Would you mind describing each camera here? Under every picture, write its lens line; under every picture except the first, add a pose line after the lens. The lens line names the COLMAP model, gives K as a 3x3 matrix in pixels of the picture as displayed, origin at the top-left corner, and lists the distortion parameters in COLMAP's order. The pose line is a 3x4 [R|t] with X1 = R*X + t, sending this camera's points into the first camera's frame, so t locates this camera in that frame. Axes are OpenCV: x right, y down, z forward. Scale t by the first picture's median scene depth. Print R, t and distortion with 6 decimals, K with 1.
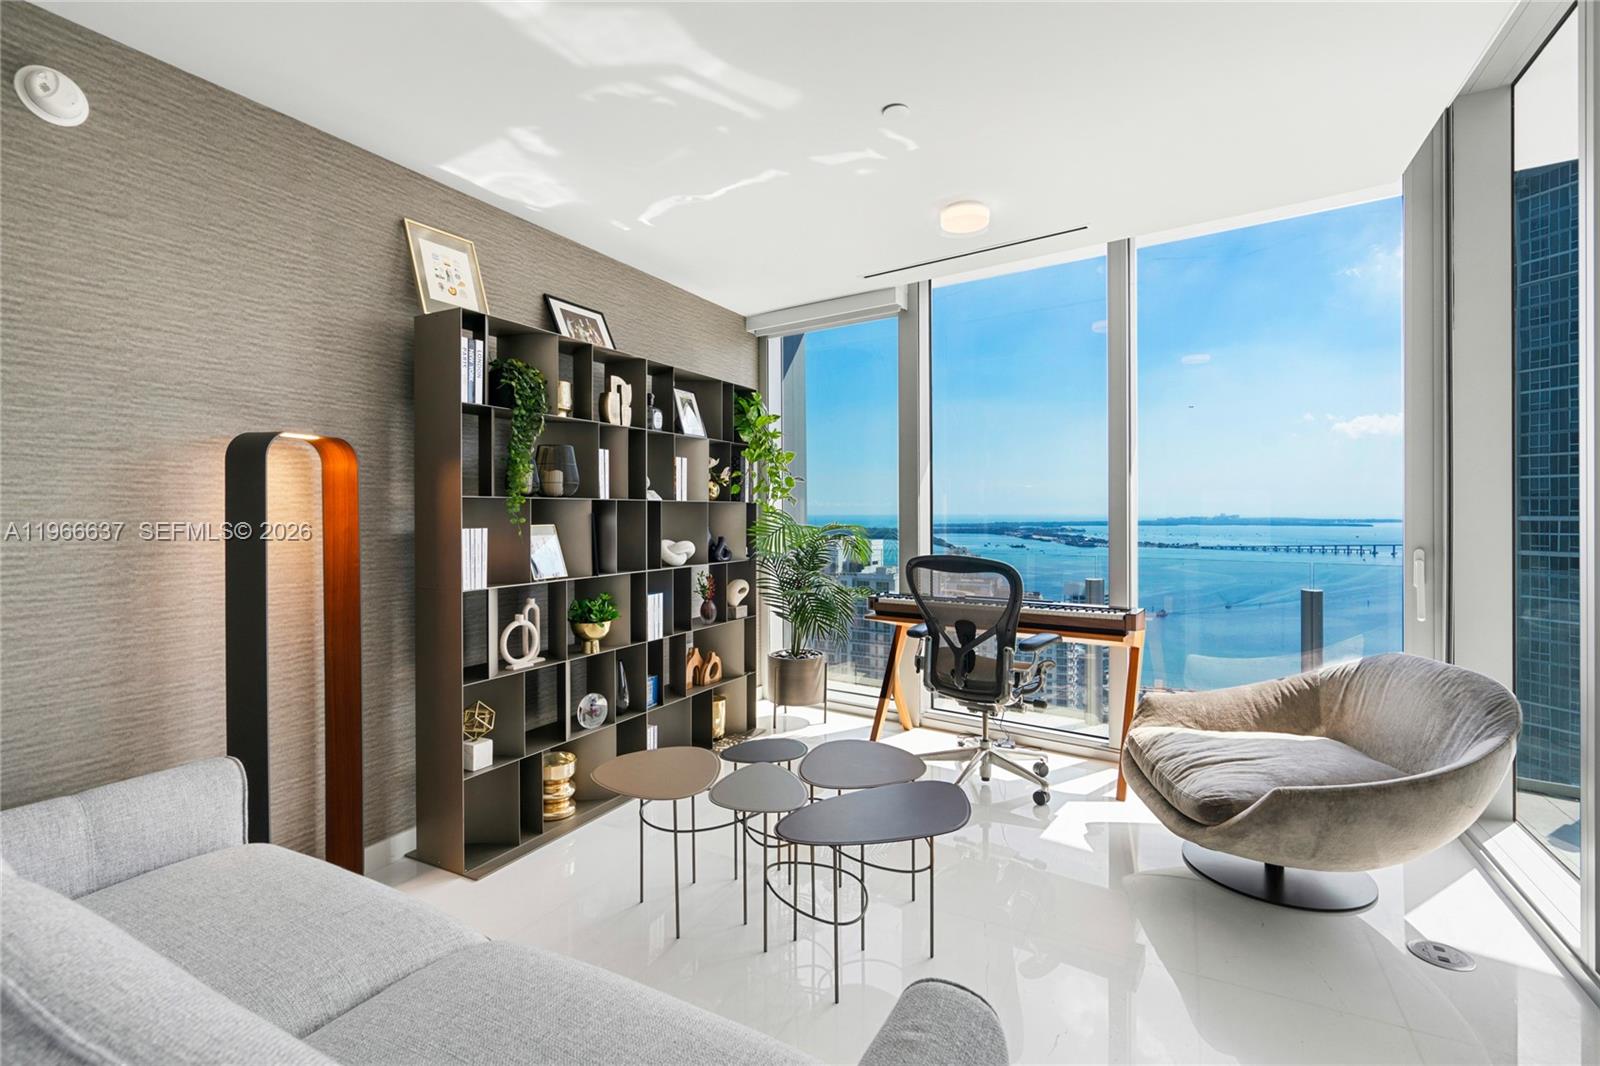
lens RADIAL K [[722.6, 0, 795.3], [0, 722.6, 515.9], [0, 0, 1]] dist [0.016193, -0.003134]
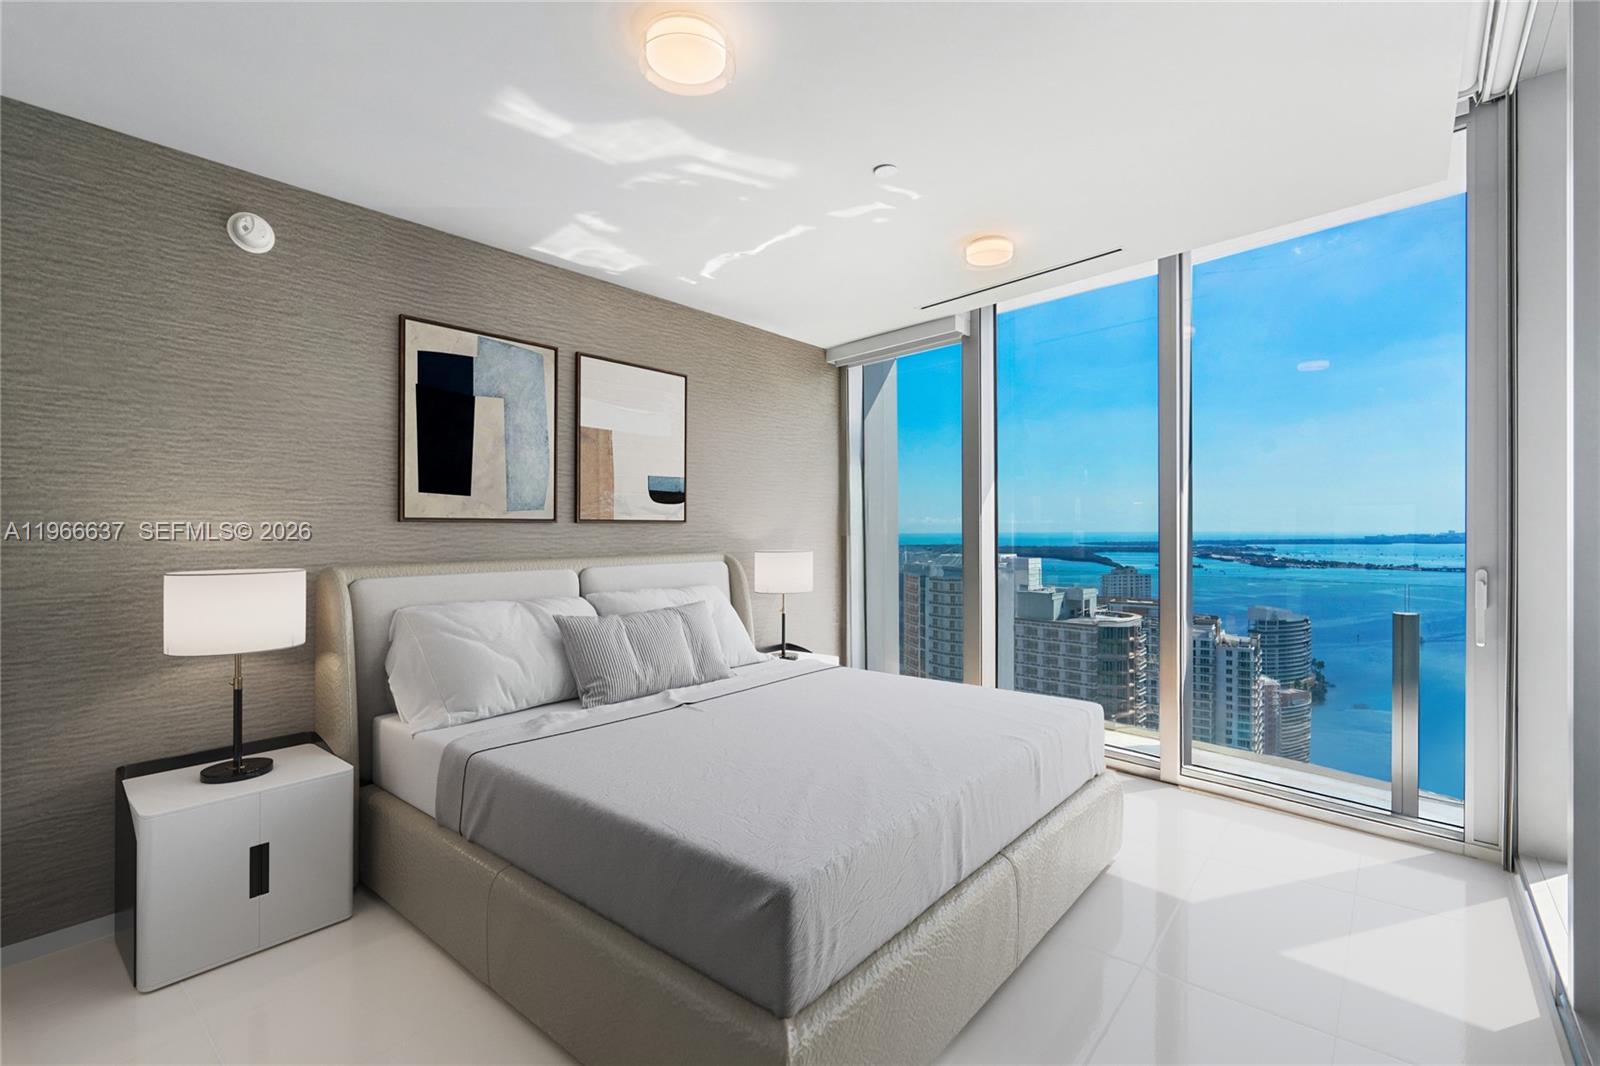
lens RADIAL K [[719.4, 0, 800.0], [0, 719.4, 533.0], [0, 0, 1]] dist [0.000926, 0.000195]
pose [[0.979667, -0.002722, -0.200611, 0.185629], [0.002358, 0.999995, -0.002052, -0.003027], [0.200615, 0.001538, 0.979669, -0.079911]]
